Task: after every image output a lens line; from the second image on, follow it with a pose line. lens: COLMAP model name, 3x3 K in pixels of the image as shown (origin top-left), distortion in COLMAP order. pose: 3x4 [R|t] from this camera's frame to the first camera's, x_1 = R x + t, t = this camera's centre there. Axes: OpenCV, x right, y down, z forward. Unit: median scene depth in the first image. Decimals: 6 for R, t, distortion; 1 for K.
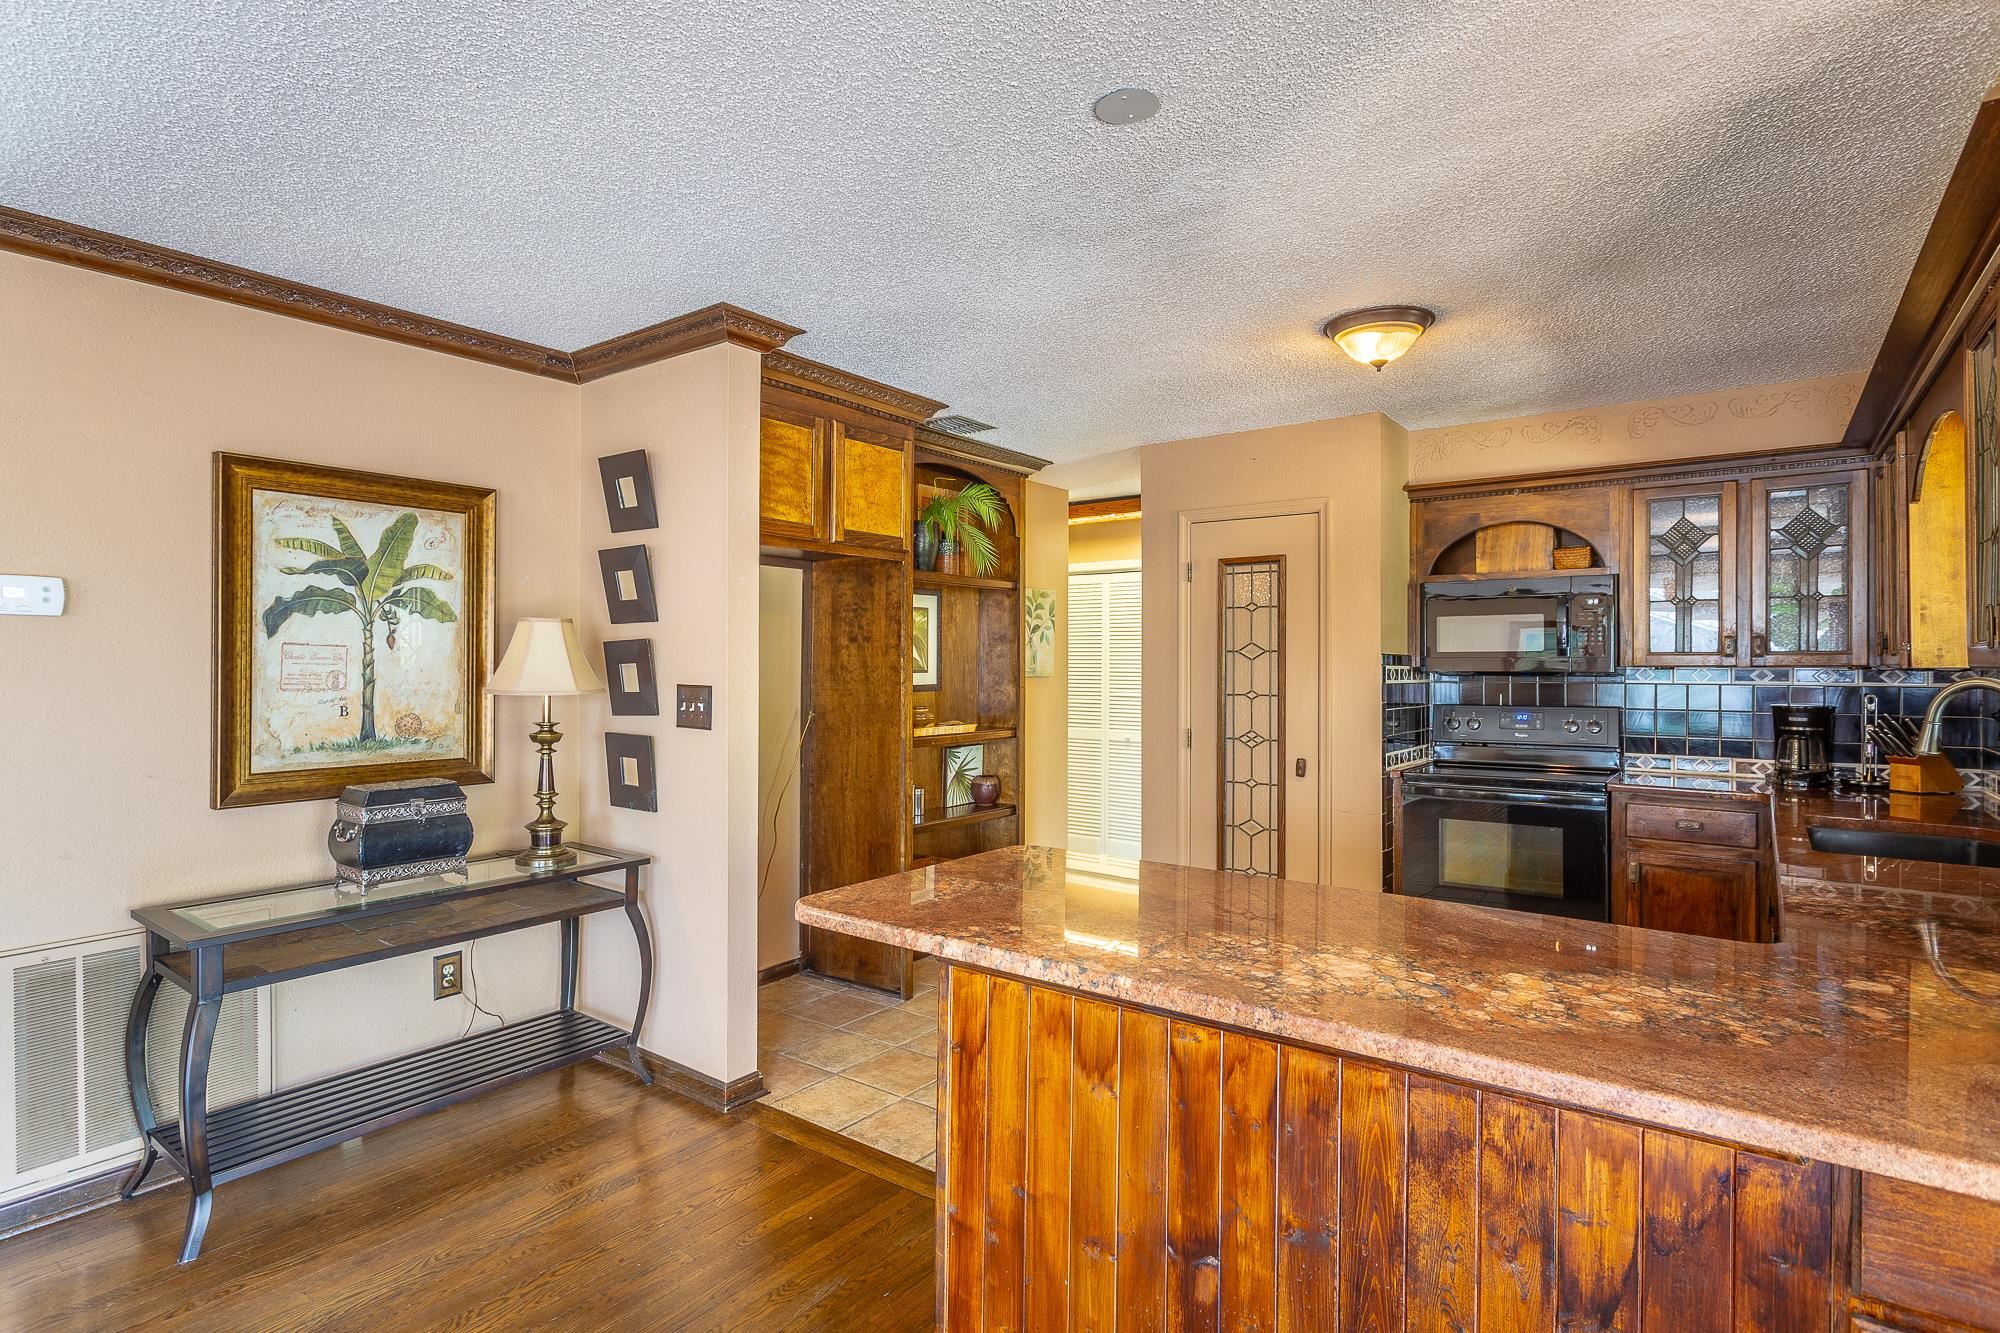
lens RADIAL K [[1028.8, 0, 997.1], [0, 1028.8, 666.2], [0, 0, 1]] dist [-0.004016, 0.004885]
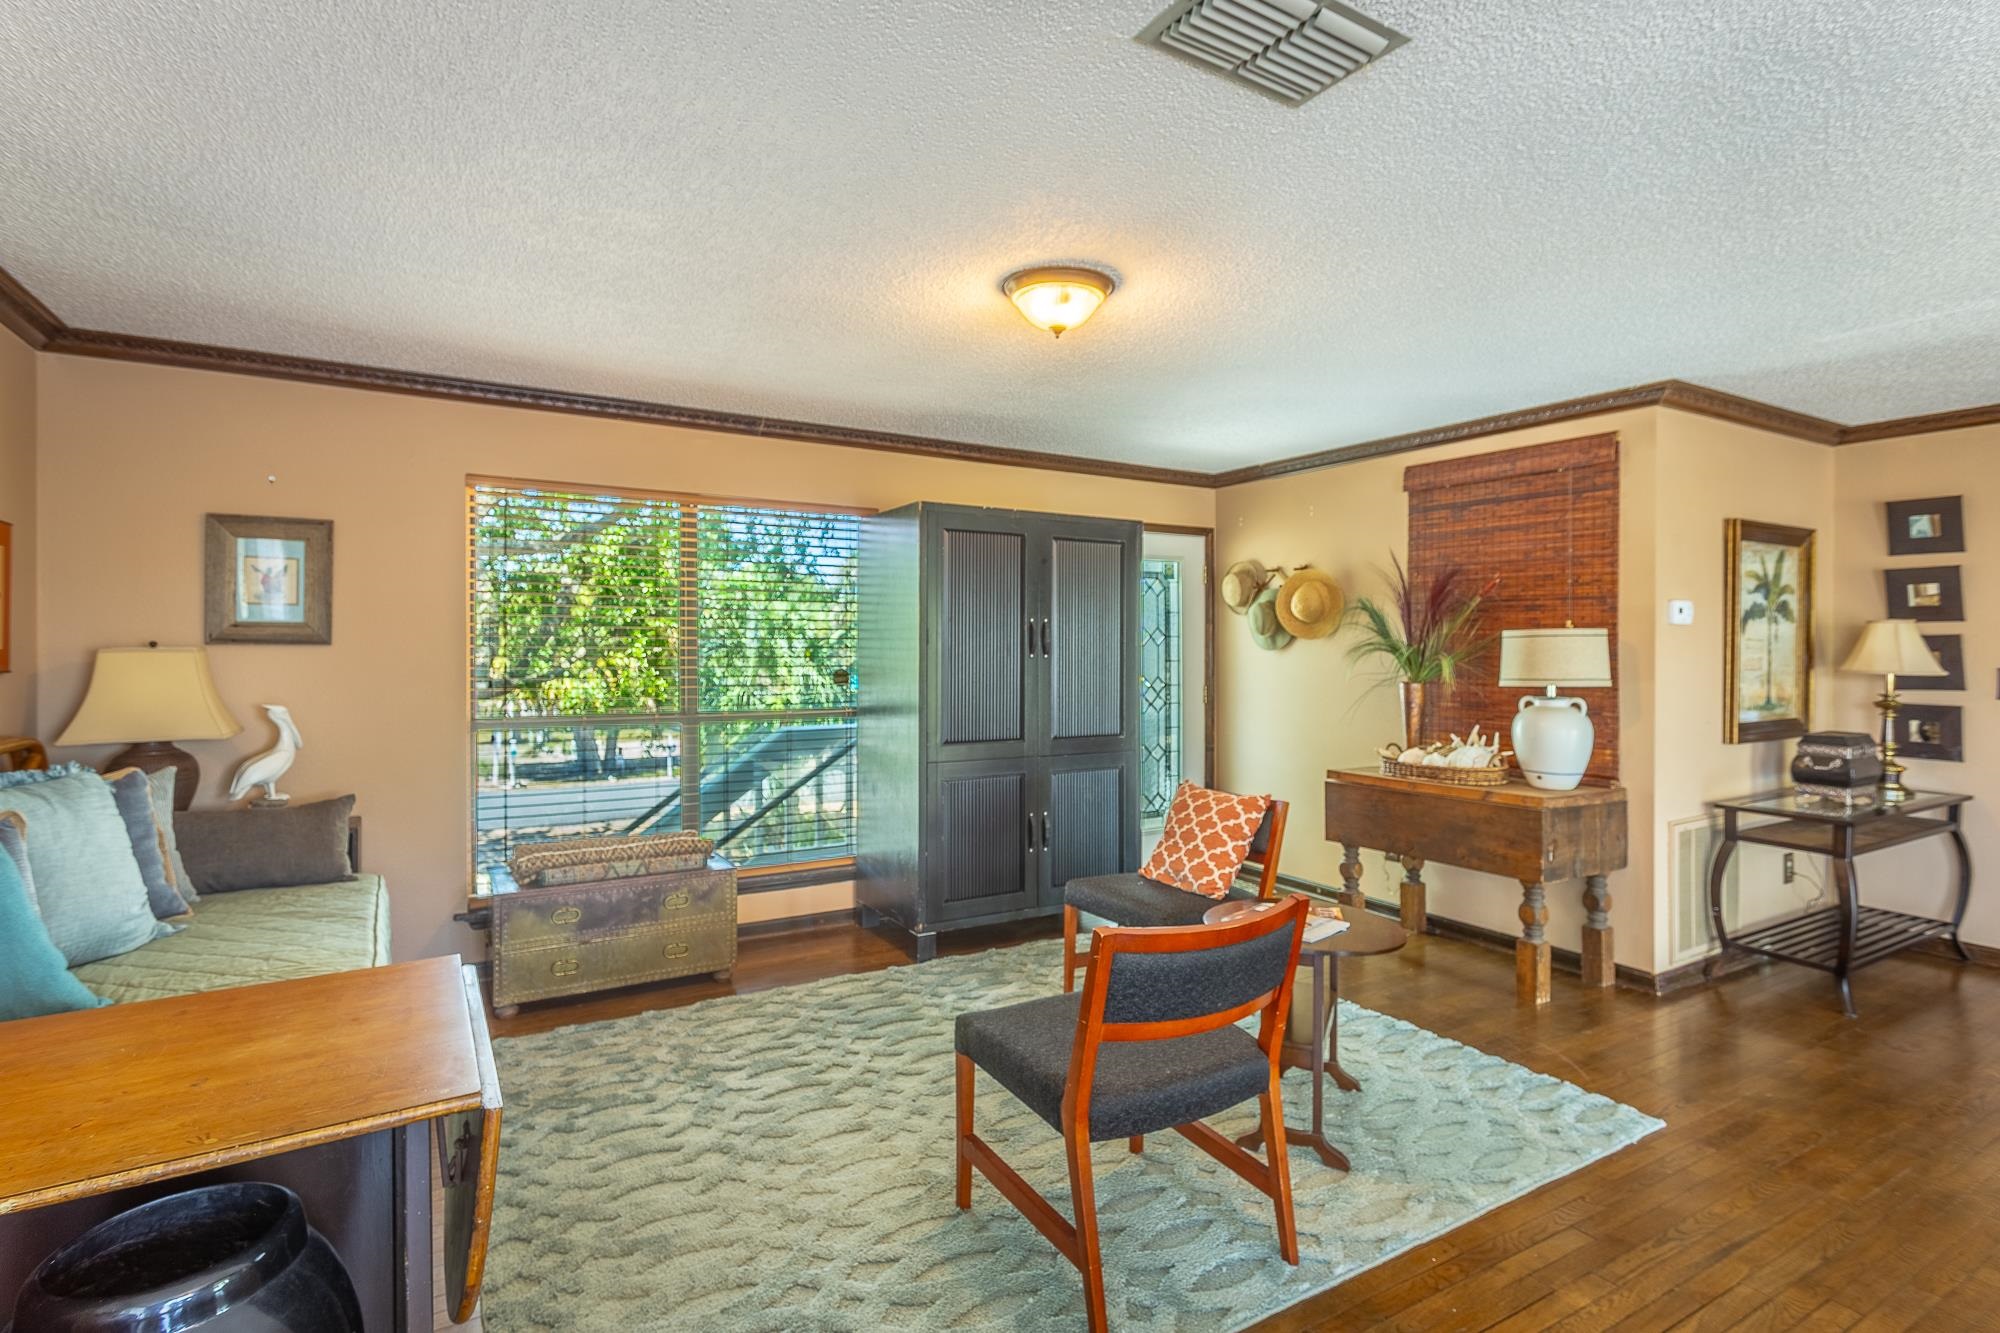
lens RADIAL K [[967.8, 0, 992.1], [0, 967.8, 649.3], [0, 0, 1]] dist [-0.001192, 0.002811]
pose [[0.915449, 0.003399, -0.402419, -1.159606], [-0.003387, 0.999994, 0.000740, -0.004161], [0.402419, 0.000685, 0.915455, -0.794124]]
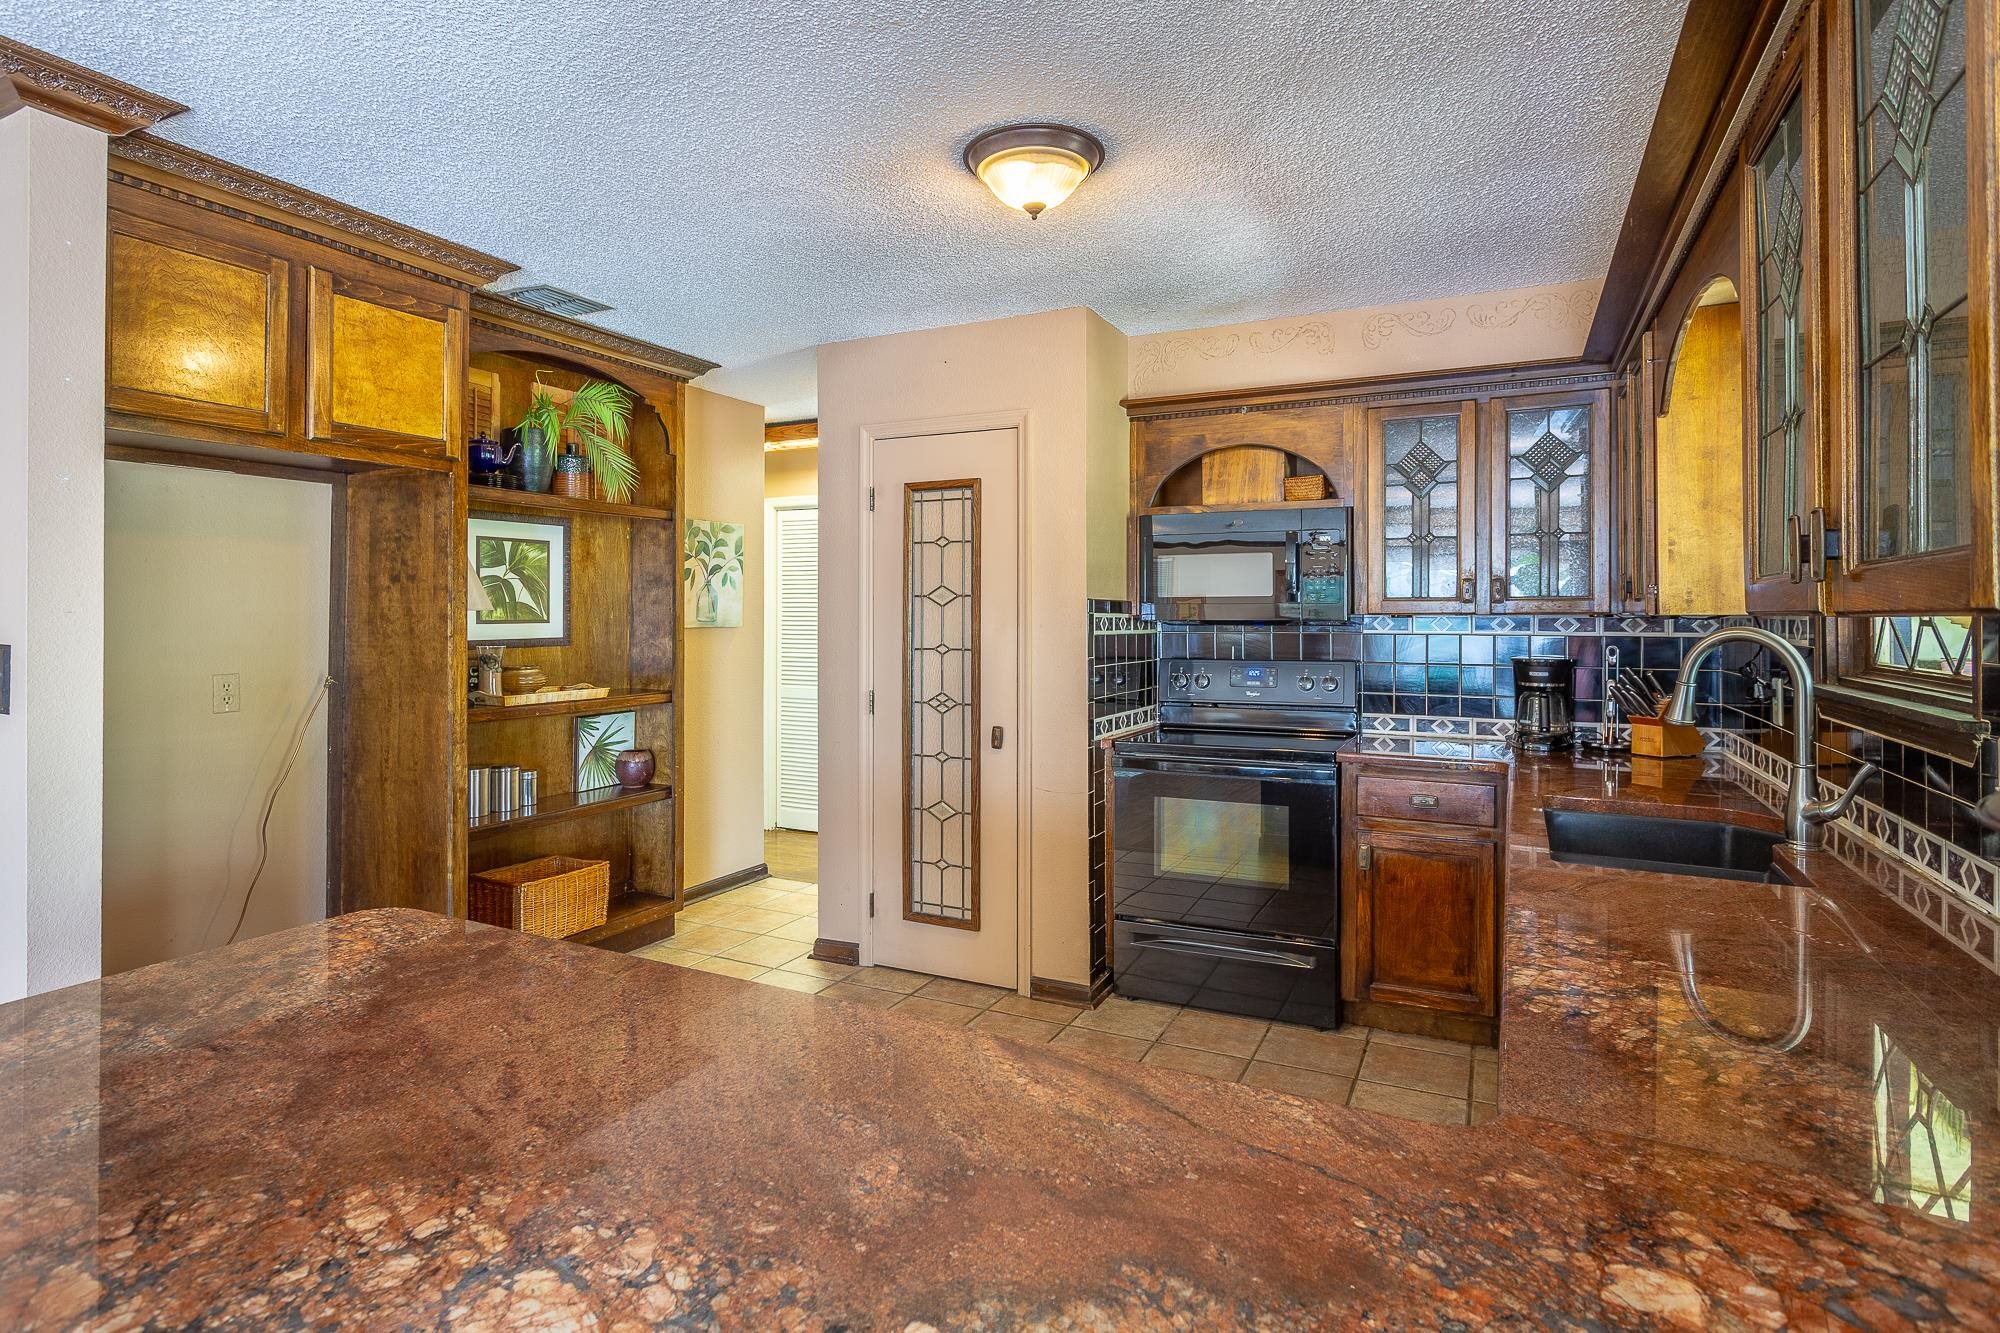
lens RADIAL K [[1028.8, 0, 986.4], [0, 1028.8, 618.0], [0, 0, 1]] dist [-0.004016, 0.004885]
pose [[0.986459, -0.001426, 0.164004, 0.161930], [0.001053, 0.999997, 0.002361, 0.001149], [-0.164007, -0.002156, 0.986457, 0.201905]]
